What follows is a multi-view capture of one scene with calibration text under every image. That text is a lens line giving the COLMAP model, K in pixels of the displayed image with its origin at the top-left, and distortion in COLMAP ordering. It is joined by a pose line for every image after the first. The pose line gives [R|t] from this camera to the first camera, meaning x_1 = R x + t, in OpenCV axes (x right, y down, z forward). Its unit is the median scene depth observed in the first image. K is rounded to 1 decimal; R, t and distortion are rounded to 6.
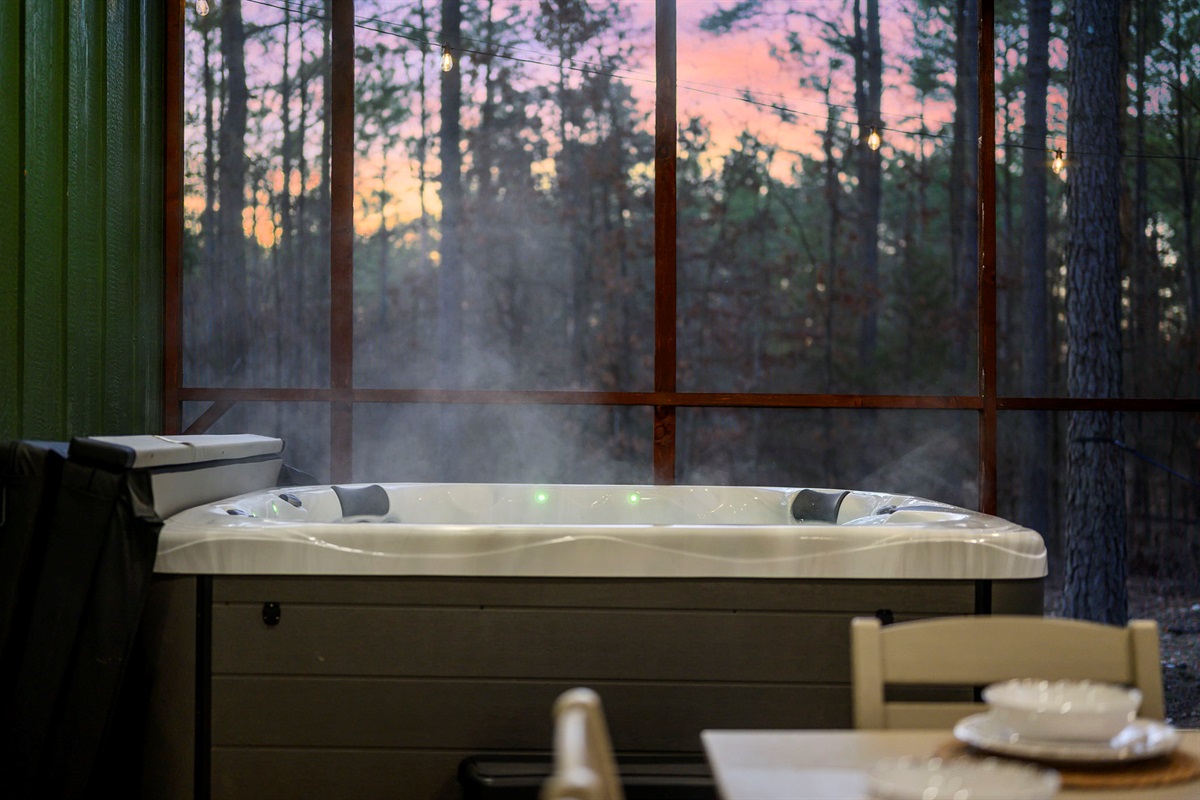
lens RADIAL K [[1736.7, 0, 600.0], [0, 1736.7, 400.0], [0, 0, 1]] dist [-0.004701, 0.010748]
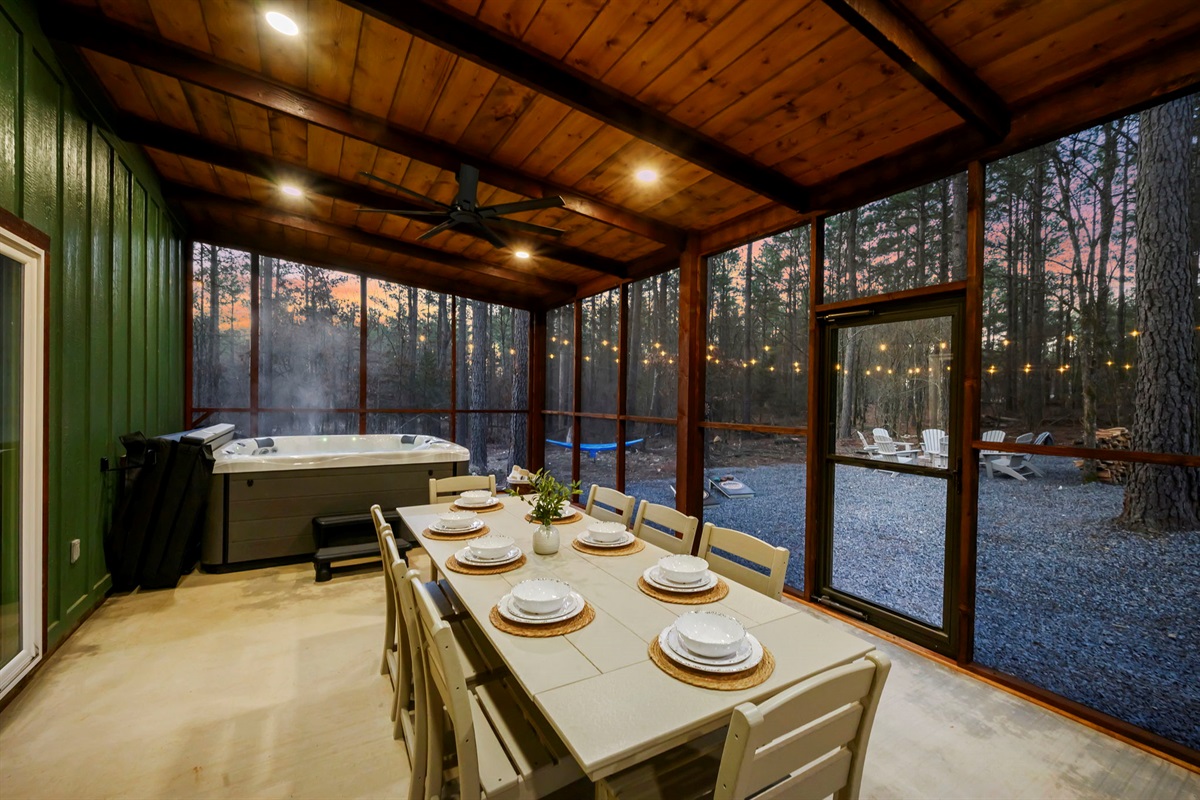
lens RADIAL K [[489.8, 0, 600.0], [0, 489.8, 400.0], [0, 0, 1]] dist [-0.001417, -0.000093]
pose [[0.866530, 0.005187, 0.499098, -0.046372], [-0.012785, 0.999849, 0.011806, -0.043417], [-0.498961, -0.016611, 0.866465, -0.140100]]
